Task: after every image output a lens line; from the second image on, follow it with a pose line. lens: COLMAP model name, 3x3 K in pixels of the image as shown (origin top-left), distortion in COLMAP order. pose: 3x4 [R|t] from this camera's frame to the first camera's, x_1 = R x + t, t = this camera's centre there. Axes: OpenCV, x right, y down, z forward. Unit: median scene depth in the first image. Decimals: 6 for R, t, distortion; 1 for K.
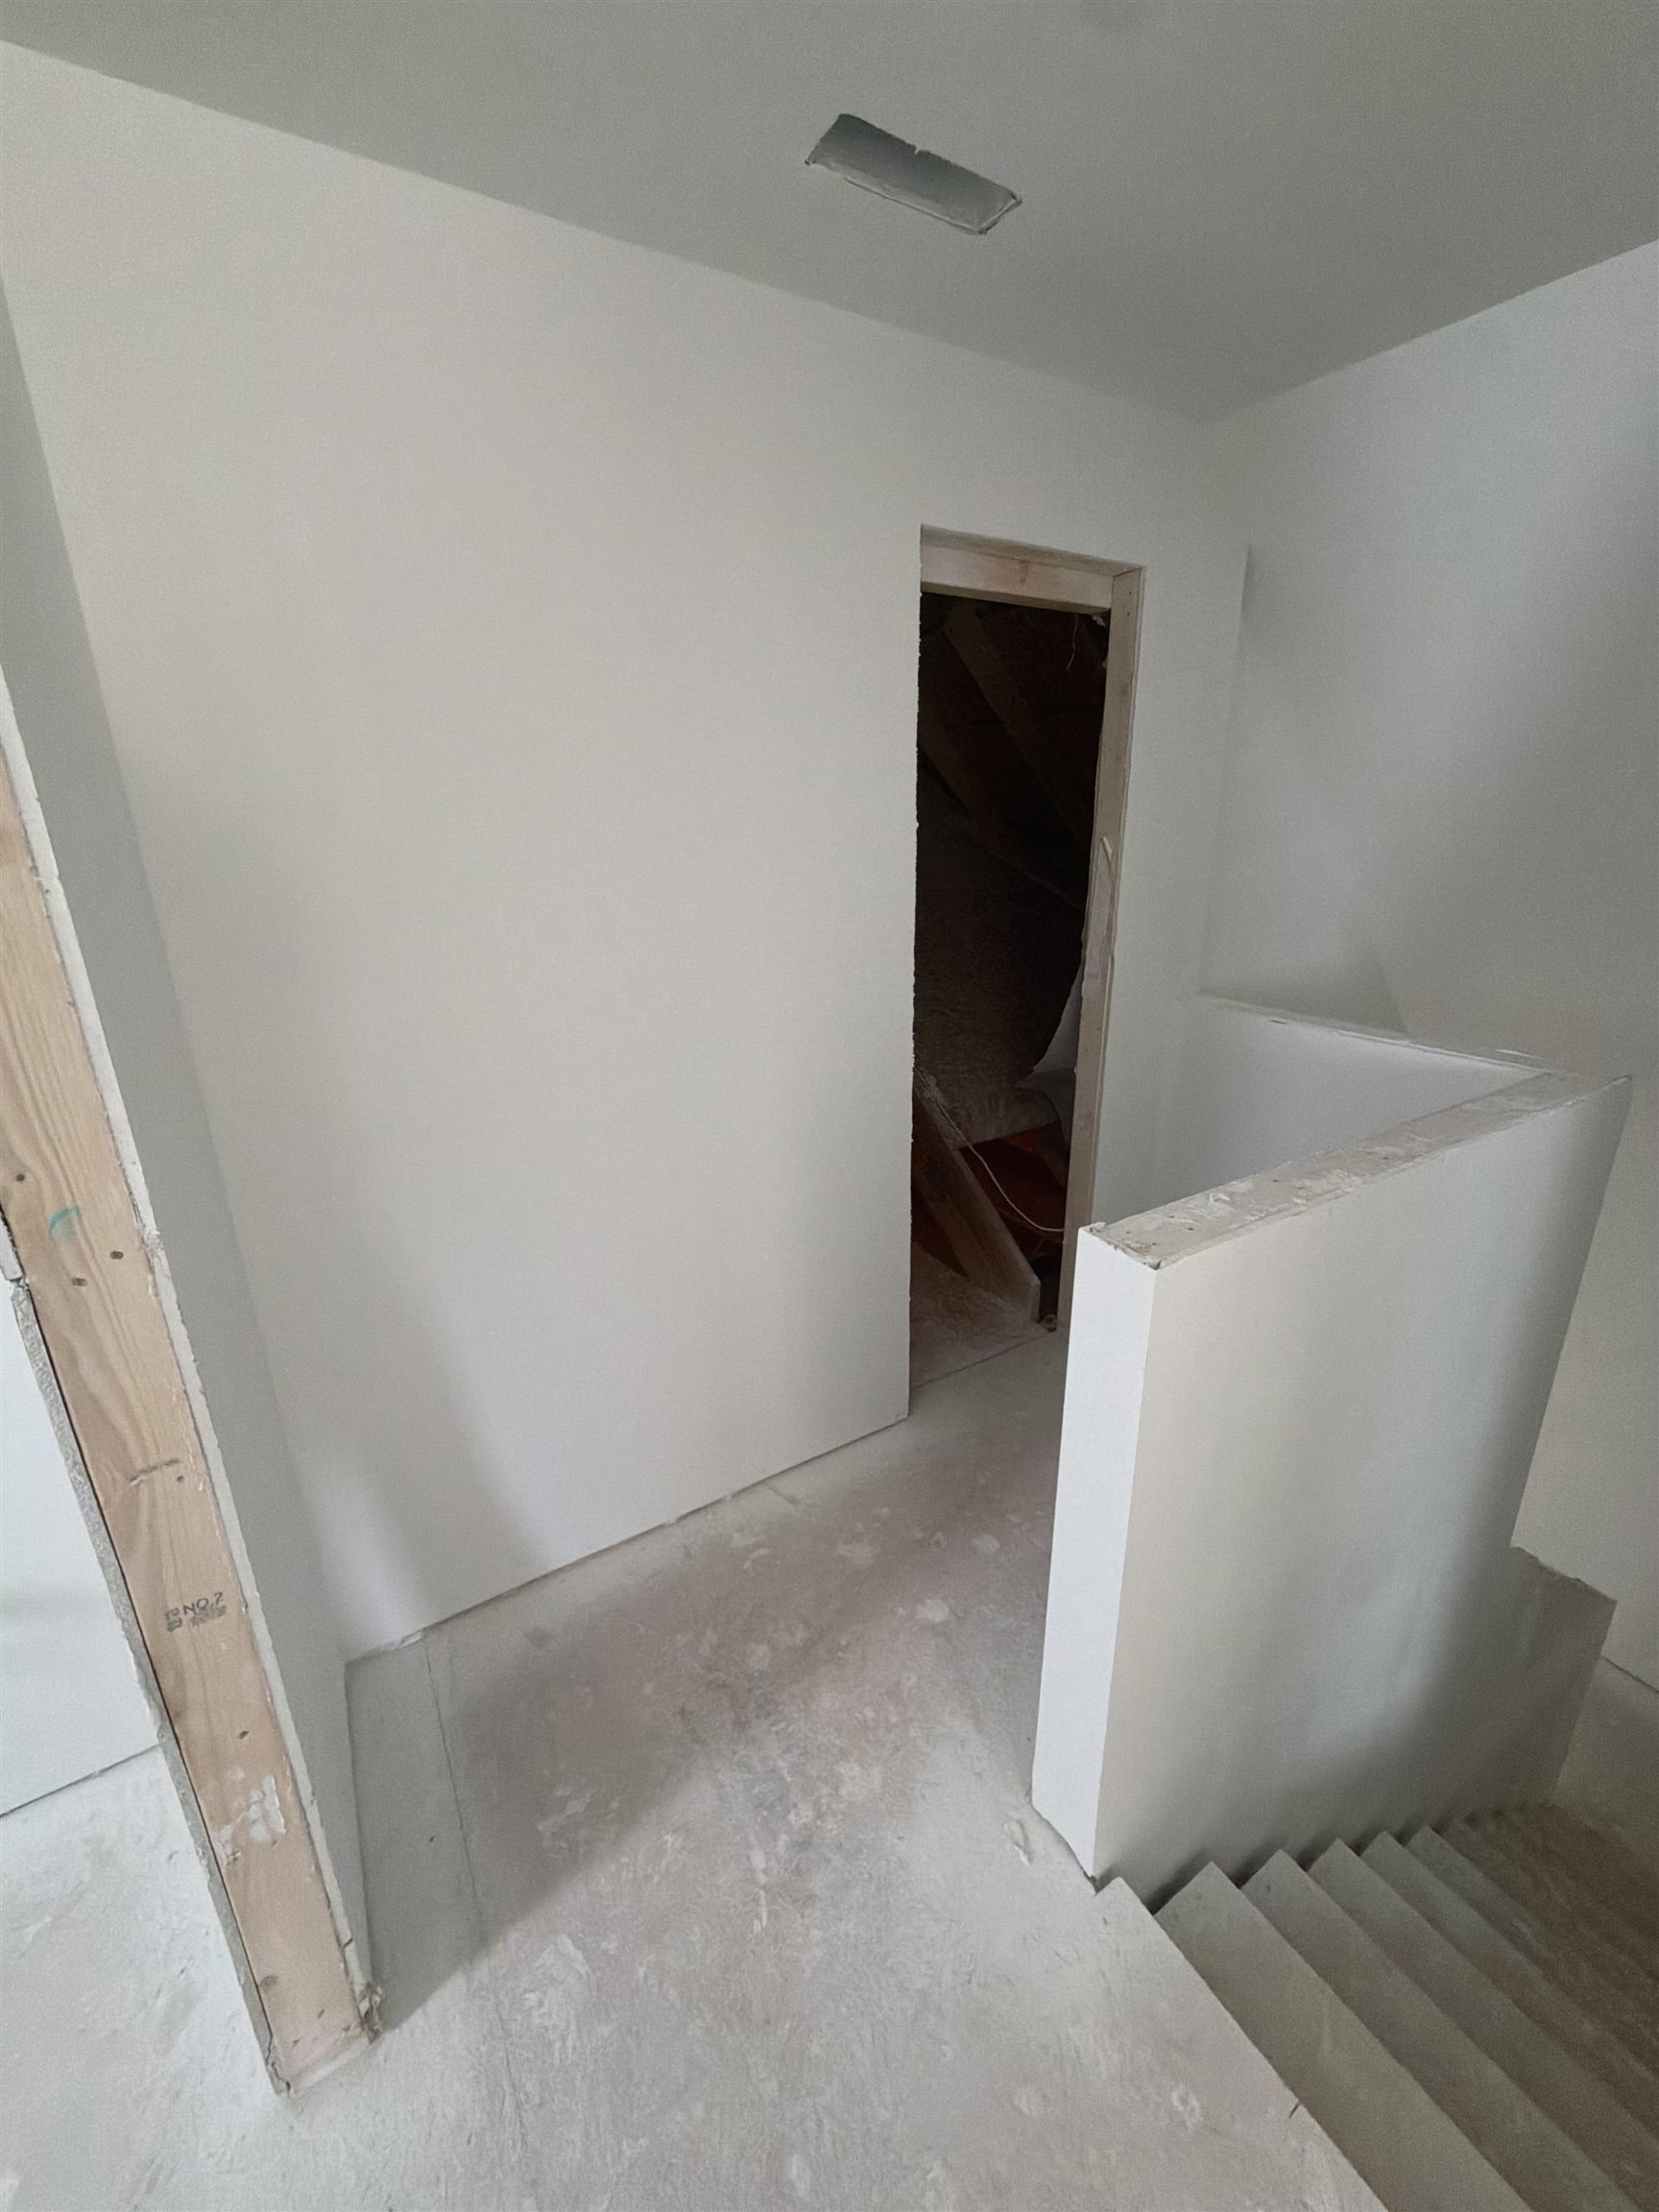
lens RADIAL K [[873.4, 0, 835.9], [0, 873.4, 1096.4], [0, 0, 1]] dist [-0.000247, -0.000267]
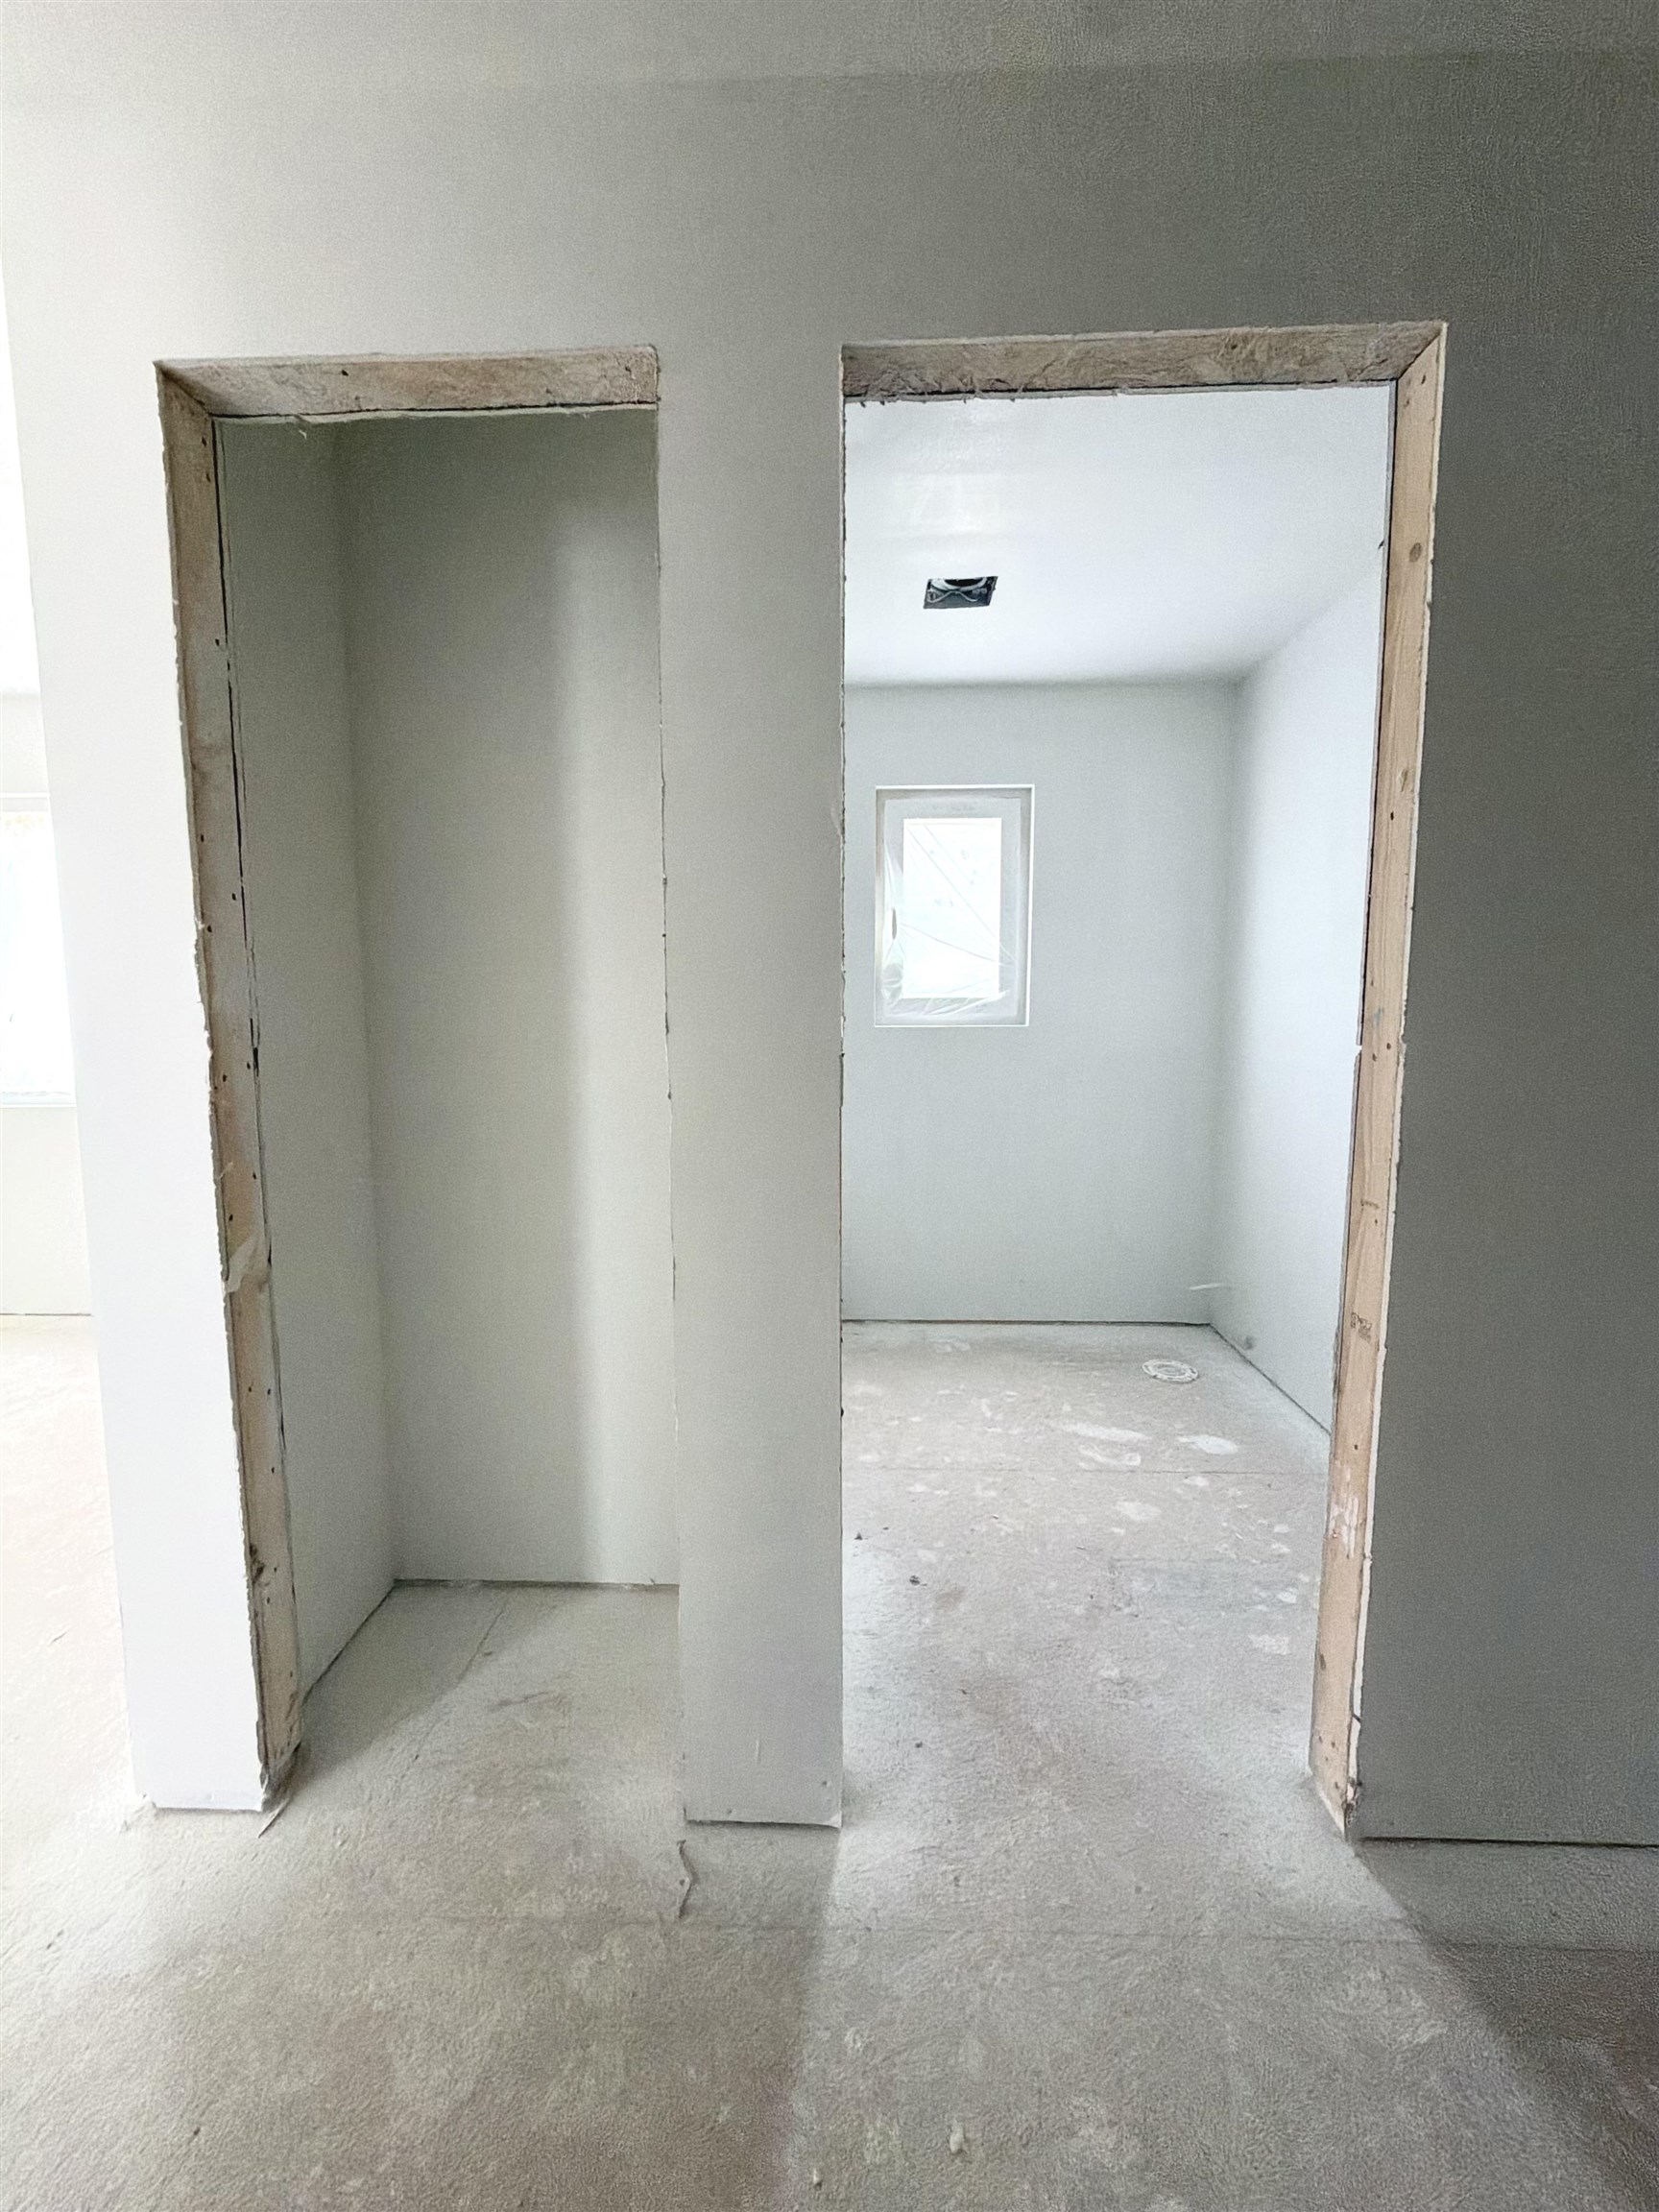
lens RADIAL K [[873.4, 0, 835.9], [0, 873.4, 1096.4], [0, 0, 1]] dist [-0.000247, -0.000267]
pose [[-0.558397, 0.099978, -0.823528, 0.705170], [-0.244319, 0.928863, 0.278428, 0.054017], [0.792781, 0.356677, -0.494247, 0.739200]]
